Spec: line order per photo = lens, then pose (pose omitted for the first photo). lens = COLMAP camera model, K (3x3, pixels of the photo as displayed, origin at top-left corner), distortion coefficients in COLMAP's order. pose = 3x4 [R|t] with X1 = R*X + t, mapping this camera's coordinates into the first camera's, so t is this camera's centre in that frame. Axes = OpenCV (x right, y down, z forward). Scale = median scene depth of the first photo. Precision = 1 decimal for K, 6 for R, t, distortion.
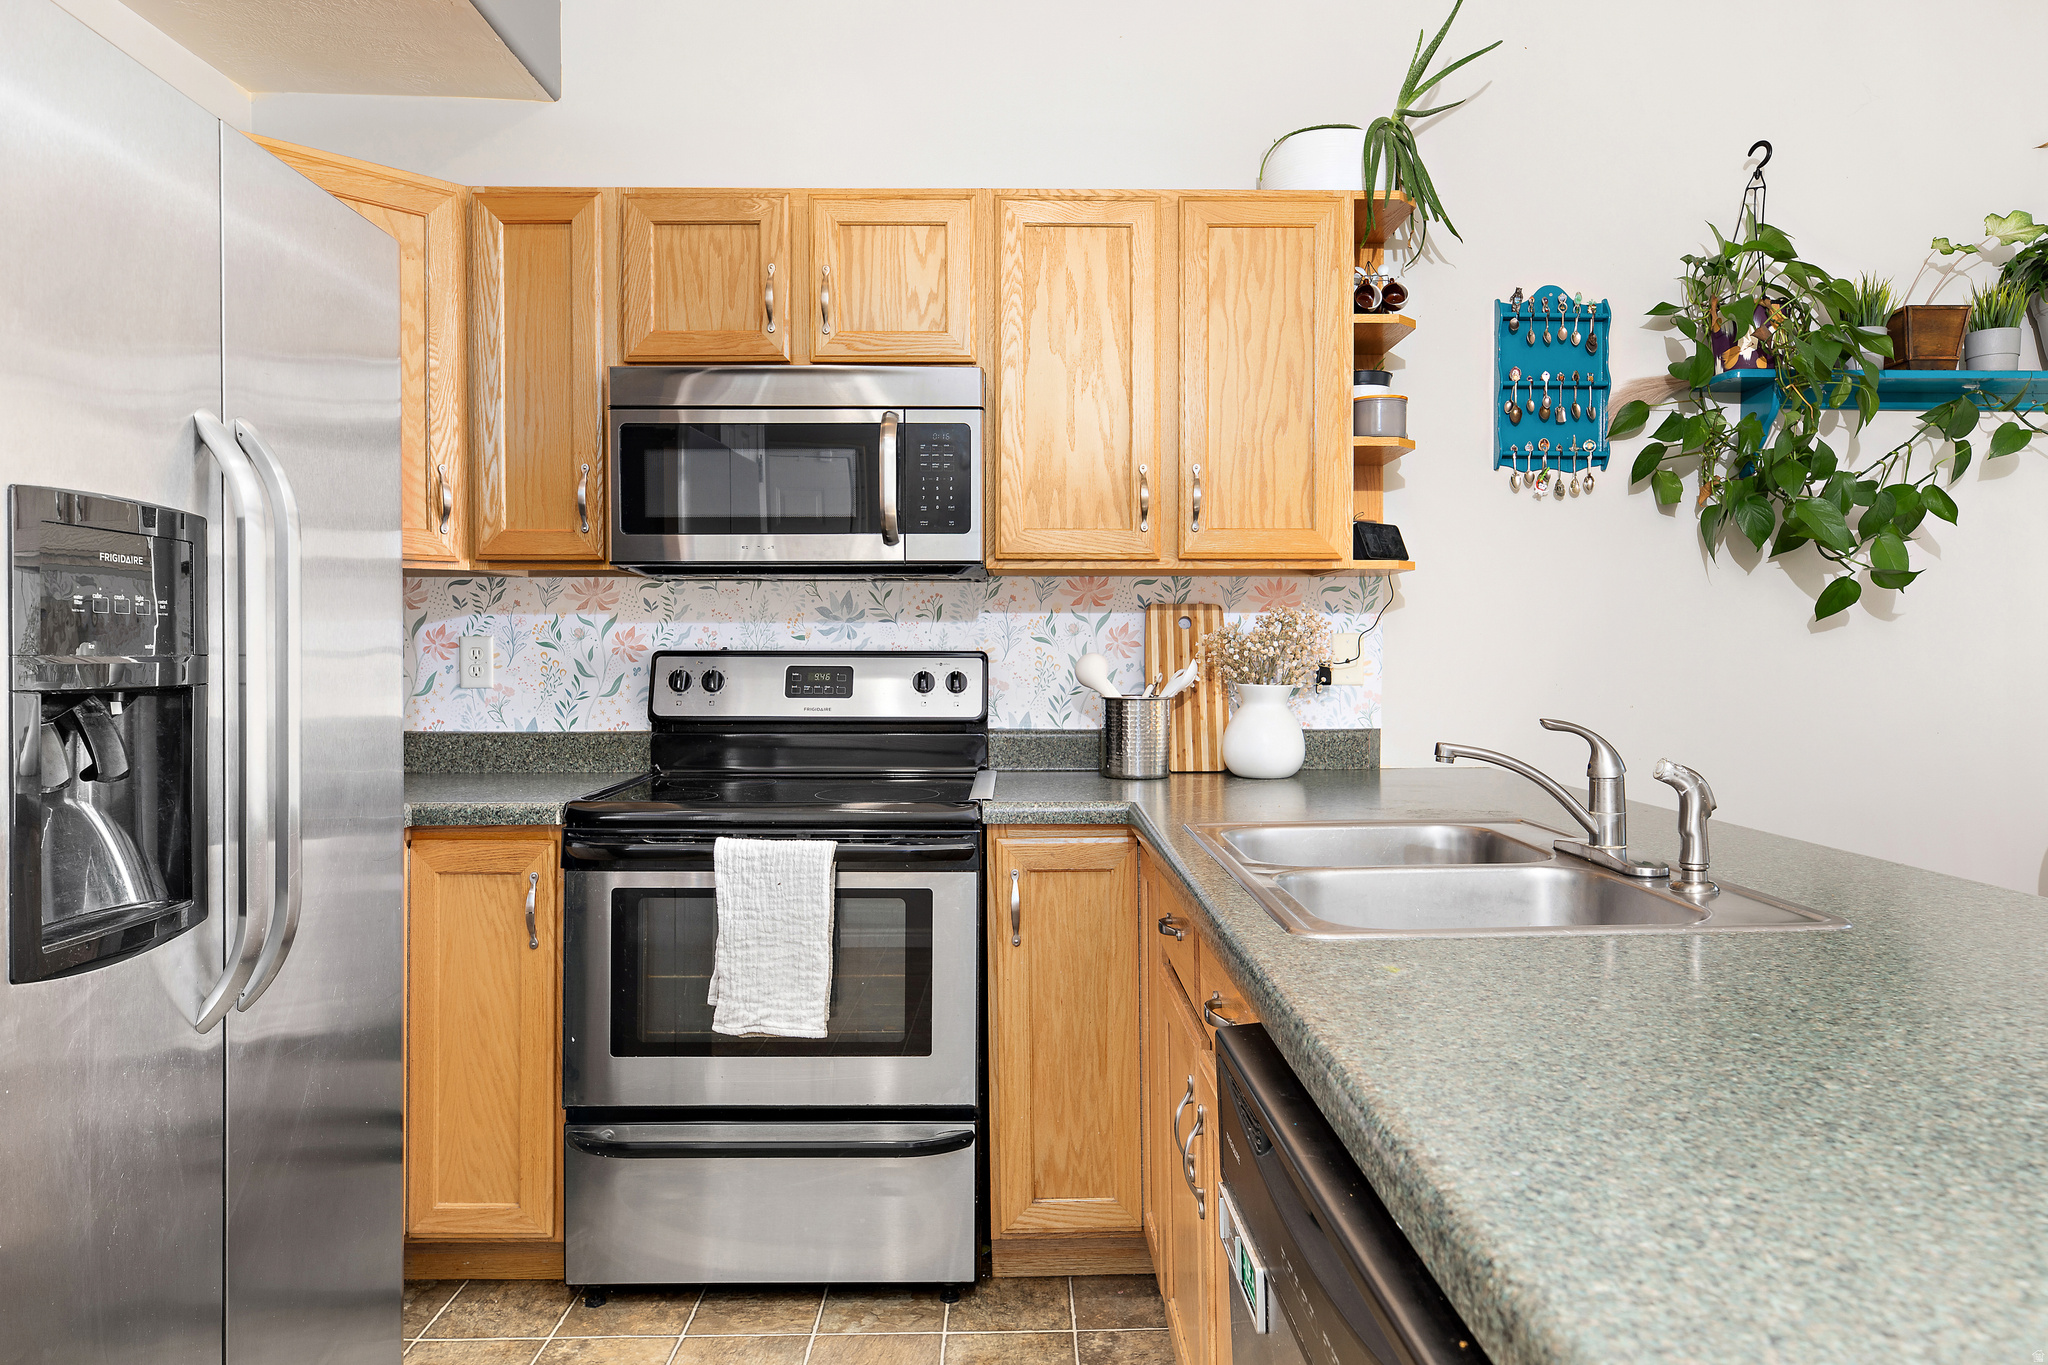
lens RADIAL K [[1298.6, 0, 1028.5], [0, 1298.6, 679.2], [0, 0, 1]] dist [0.005851, 0.000598]
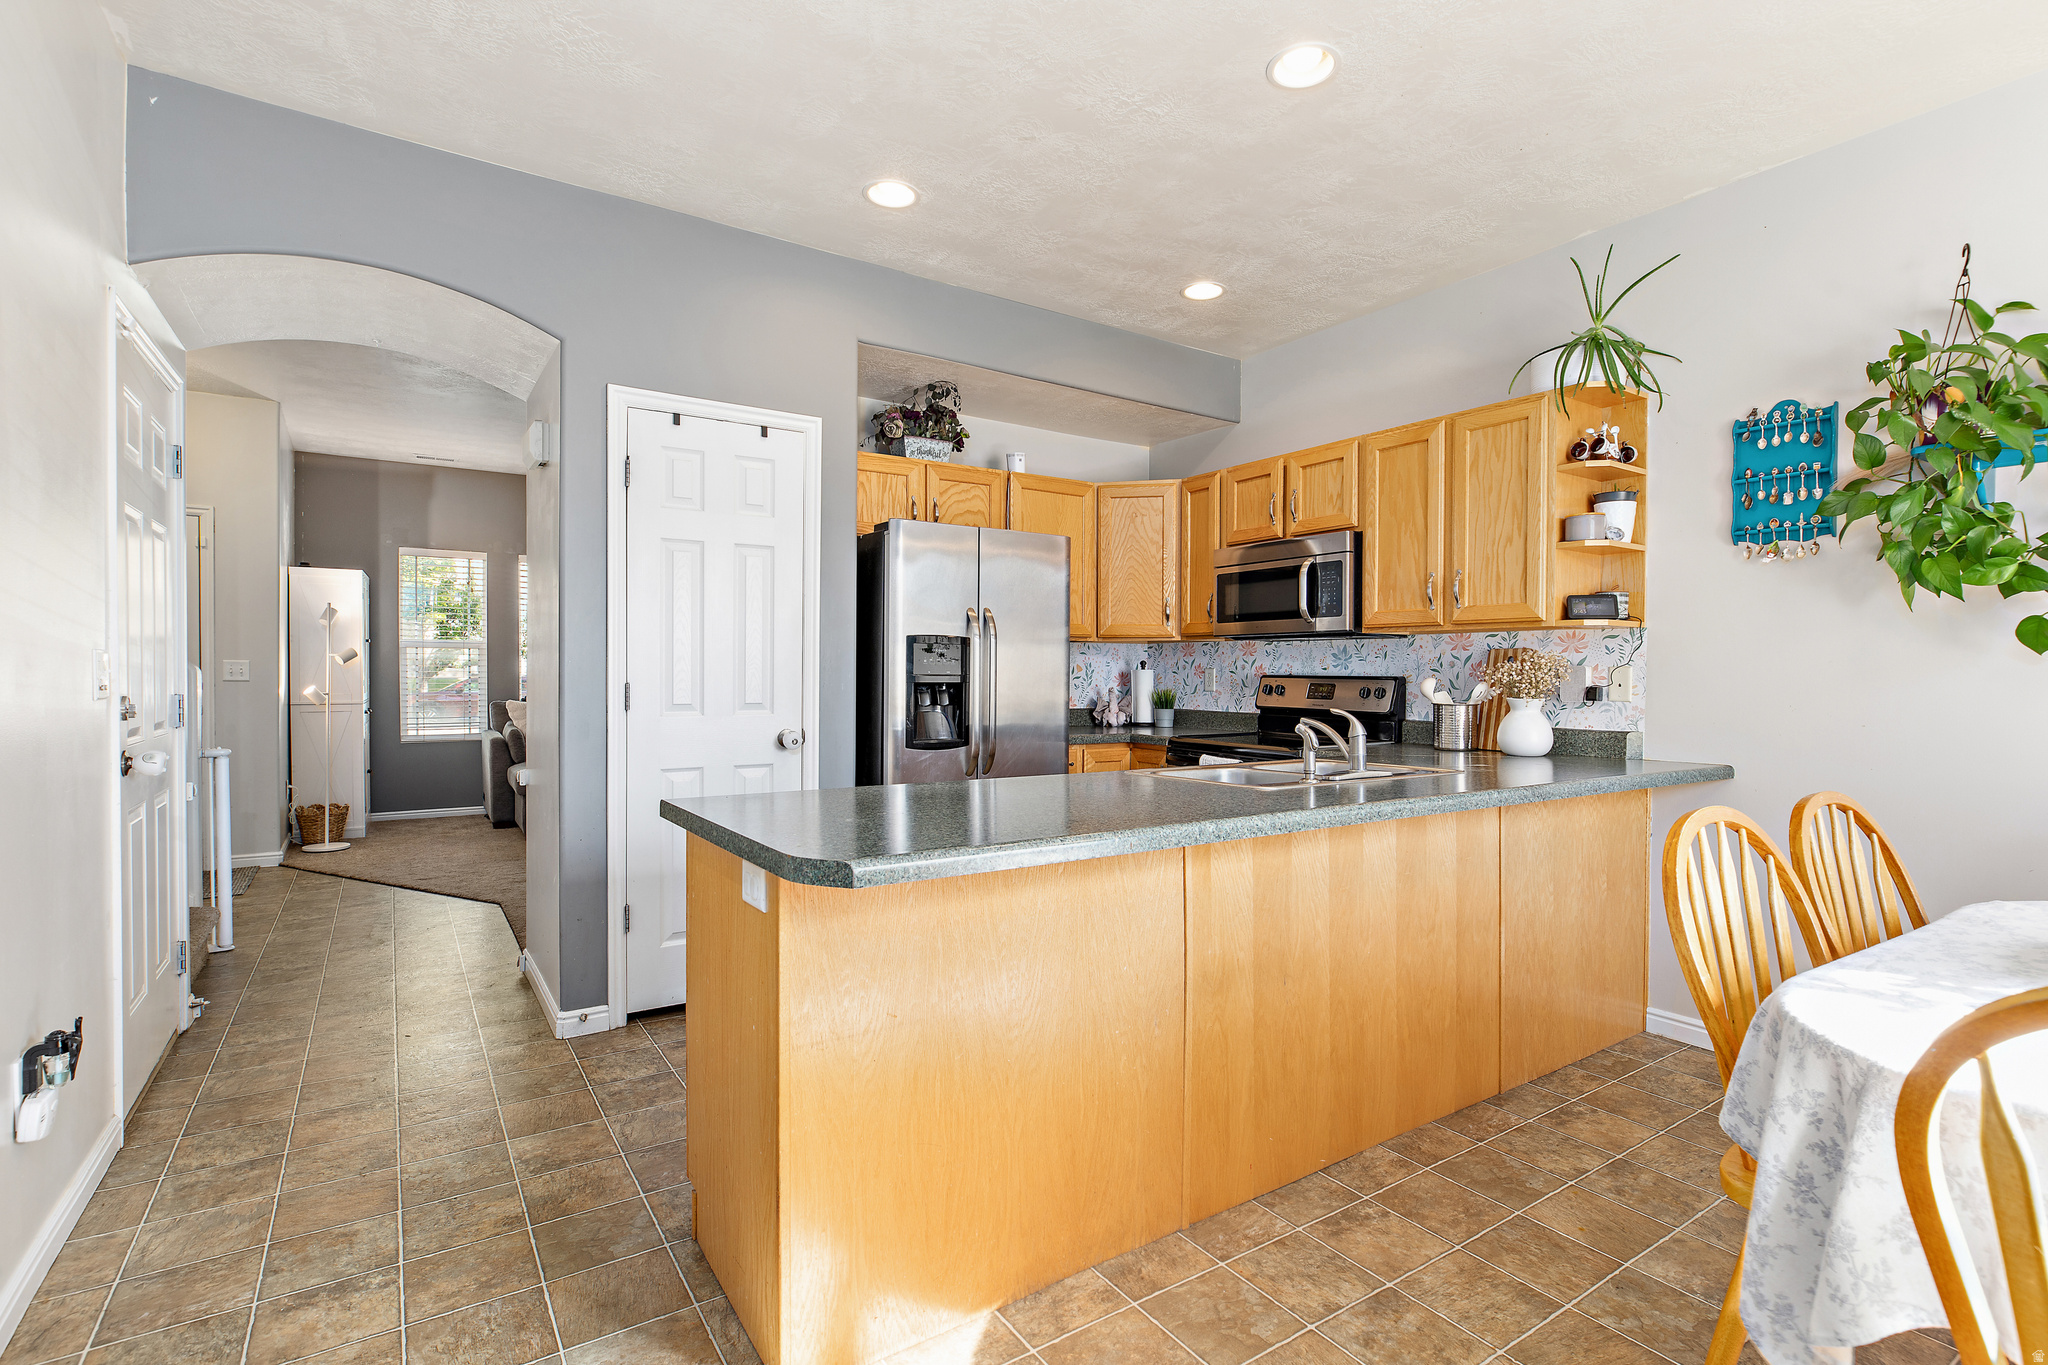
lens RADIAL K [[982.1, 0, 1028.7], [0, 982.1, 680.7], [0, 0, 1]] dist [-0.002708, -0.000124]
pose [[0.533278, 0.011864, -0.845857, 0.873014], [-0.024127, 0.999708, -0.001190, -0.001750], [0.845596, 0.021043, 0.533409, -0.168660]]
